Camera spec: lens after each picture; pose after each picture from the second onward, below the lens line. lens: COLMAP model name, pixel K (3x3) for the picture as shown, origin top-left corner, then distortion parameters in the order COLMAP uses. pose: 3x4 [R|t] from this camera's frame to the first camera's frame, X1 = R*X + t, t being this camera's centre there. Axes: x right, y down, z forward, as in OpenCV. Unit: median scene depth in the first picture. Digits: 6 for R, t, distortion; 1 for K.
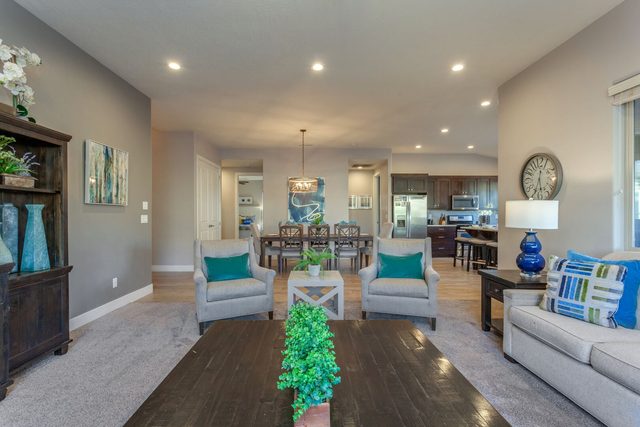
lens RADIAL K [[300.2, 0, 315.8], [0, 300.2, 216.4], [0, 0, 1]] dist [-0.002597, 0.000712]
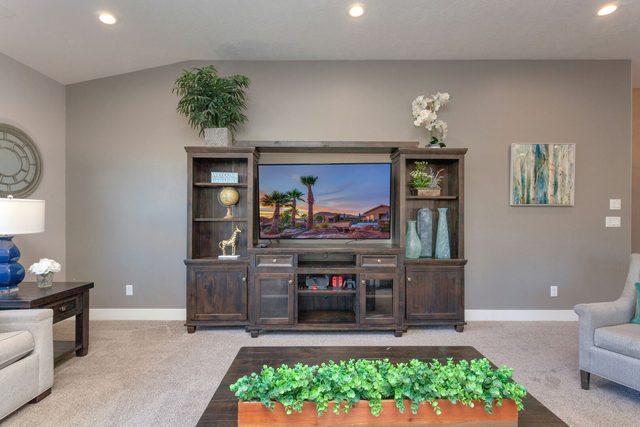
lens RADIAL K [[300.2, 0, 315.9], [0, 300.2, 214.5], [0, 0, 1]] dist [-0.002597, 0.000712]
pose [[-0.001069, -0.000577, -0.999999, 0.258436], [-0.007154, 0.999974, -0.000569, -0.004794], [0.999974, 0.007153, -0.001073, 0.303686]]
